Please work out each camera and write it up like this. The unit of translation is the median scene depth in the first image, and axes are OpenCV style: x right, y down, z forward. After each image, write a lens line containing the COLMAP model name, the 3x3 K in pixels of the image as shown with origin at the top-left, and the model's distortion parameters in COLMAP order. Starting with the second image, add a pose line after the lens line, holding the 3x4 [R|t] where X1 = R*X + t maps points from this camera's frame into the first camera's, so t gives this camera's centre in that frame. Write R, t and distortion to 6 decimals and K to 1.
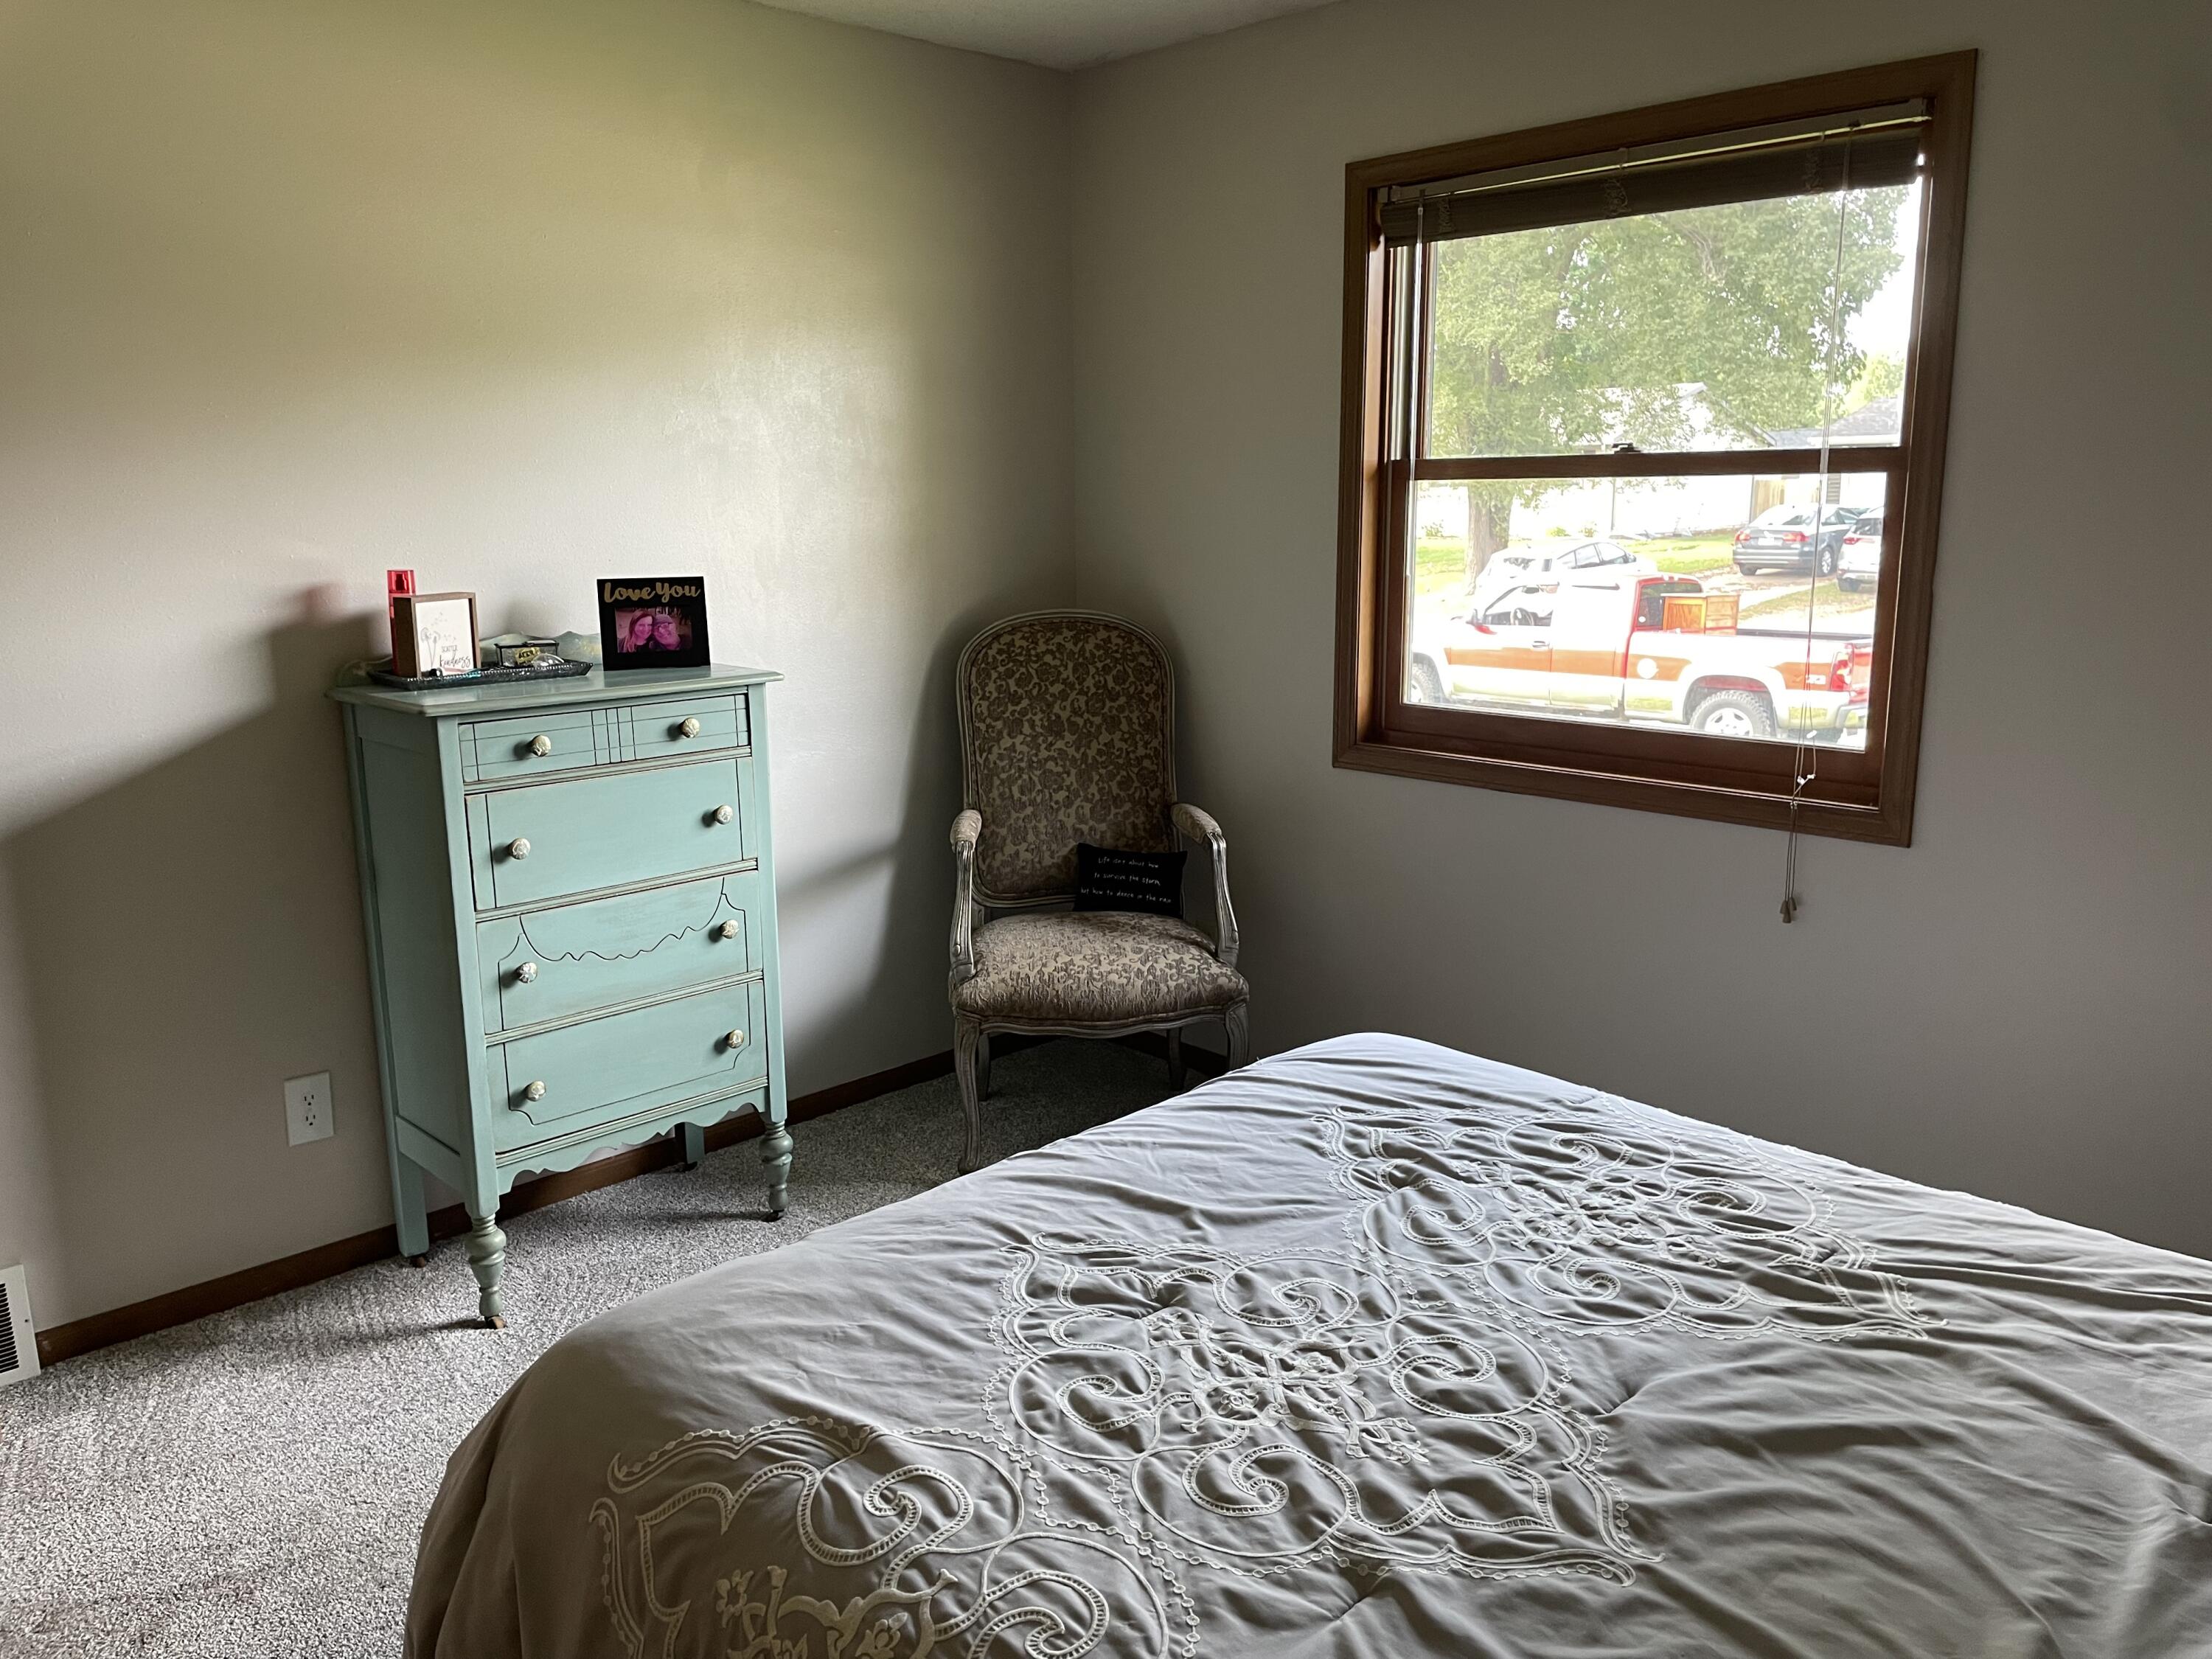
lens RADIAL K [[1672.2, 0, 1106.0], [0, 1672.2, 829.5], [0, 0, 1]] dist [0.104339, 0.000707]
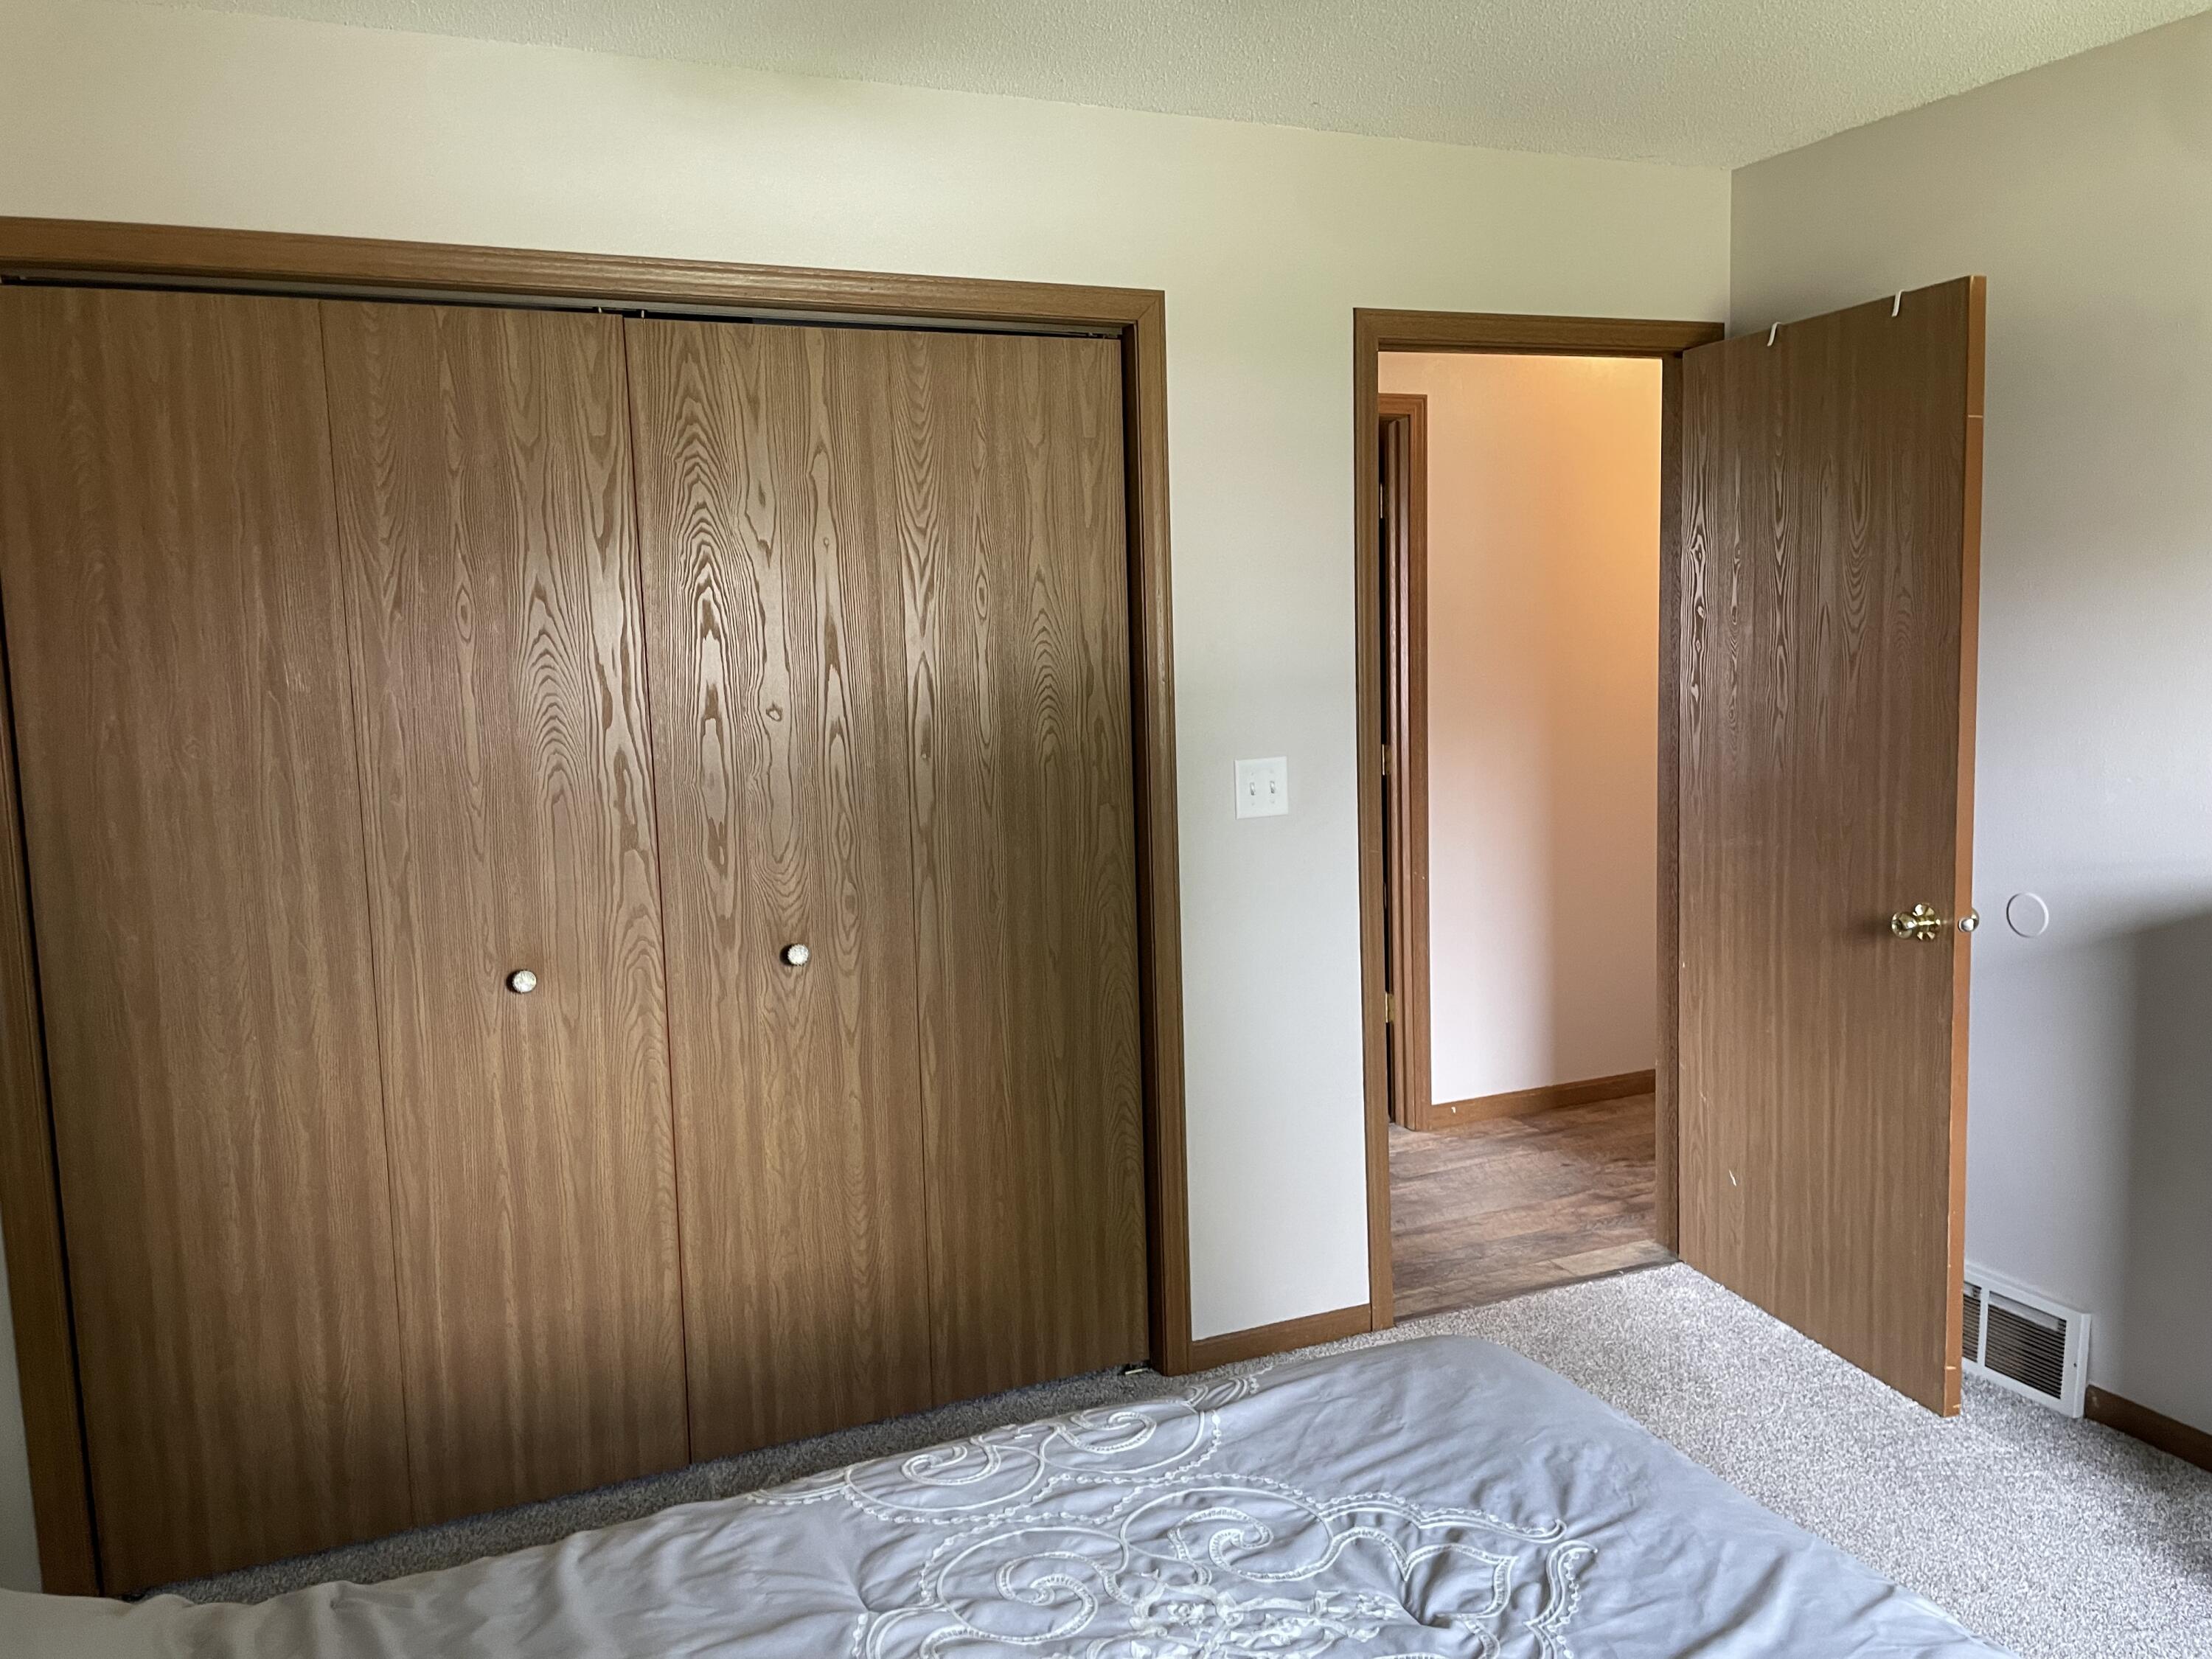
lens RADIAL K [[1672.2, 0, 1106.0], [0, 1672.2, 829.5], [0, 0, 1]] dist [0.104339, 0.000707]
pose [[-0.344003, 0.135877, -0.929085, 0.809511], [-0.158379, 0.966900, 0.200049, -0.237847], [0.925515, 0.215965, -0.311097, 1.024941]]
